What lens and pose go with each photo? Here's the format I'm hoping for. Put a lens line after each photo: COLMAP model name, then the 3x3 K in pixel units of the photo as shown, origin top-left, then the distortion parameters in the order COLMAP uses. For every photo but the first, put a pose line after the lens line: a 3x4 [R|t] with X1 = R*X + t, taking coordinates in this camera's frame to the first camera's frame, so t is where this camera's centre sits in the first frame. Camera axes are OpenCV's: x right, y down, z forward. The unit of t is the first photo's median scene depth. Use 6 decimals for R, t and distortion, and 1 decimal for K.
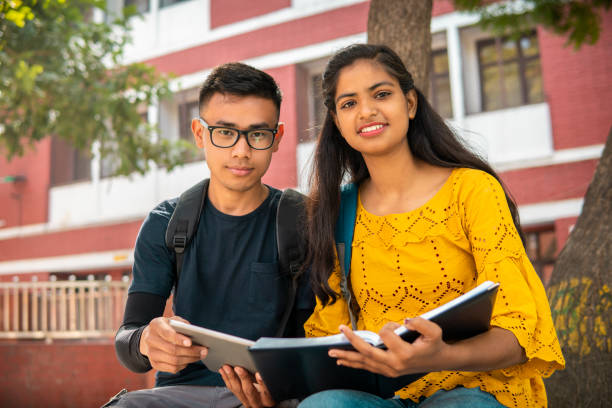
lens RADIAL K [[851.3, 0, 288.7], [0, 851.3, 203.1], [0, 0, 1]] dist [0.003379, -0.465799]
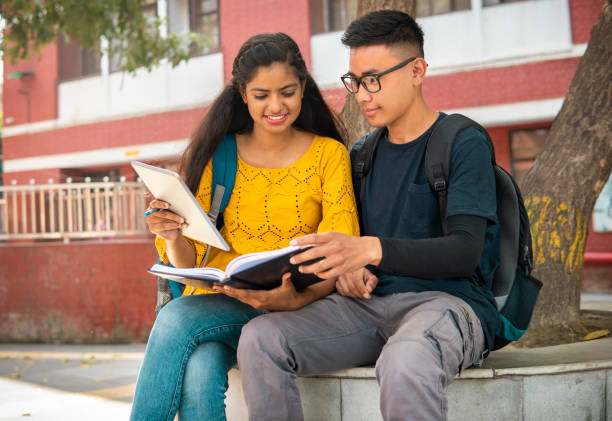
lens RADIAL K [[893.4, 0, 299.0], [0, 893.4, 209.2], [0, 0, 1]] dist [-0.005412, 0.024928]
pose [[0.999926, -0.006856, -0.010003, 0.028604], [0.008135, 0.990952, 0.133972, -0.058329], [0.008994, -0.134044, 0.990935, -0.199111]]
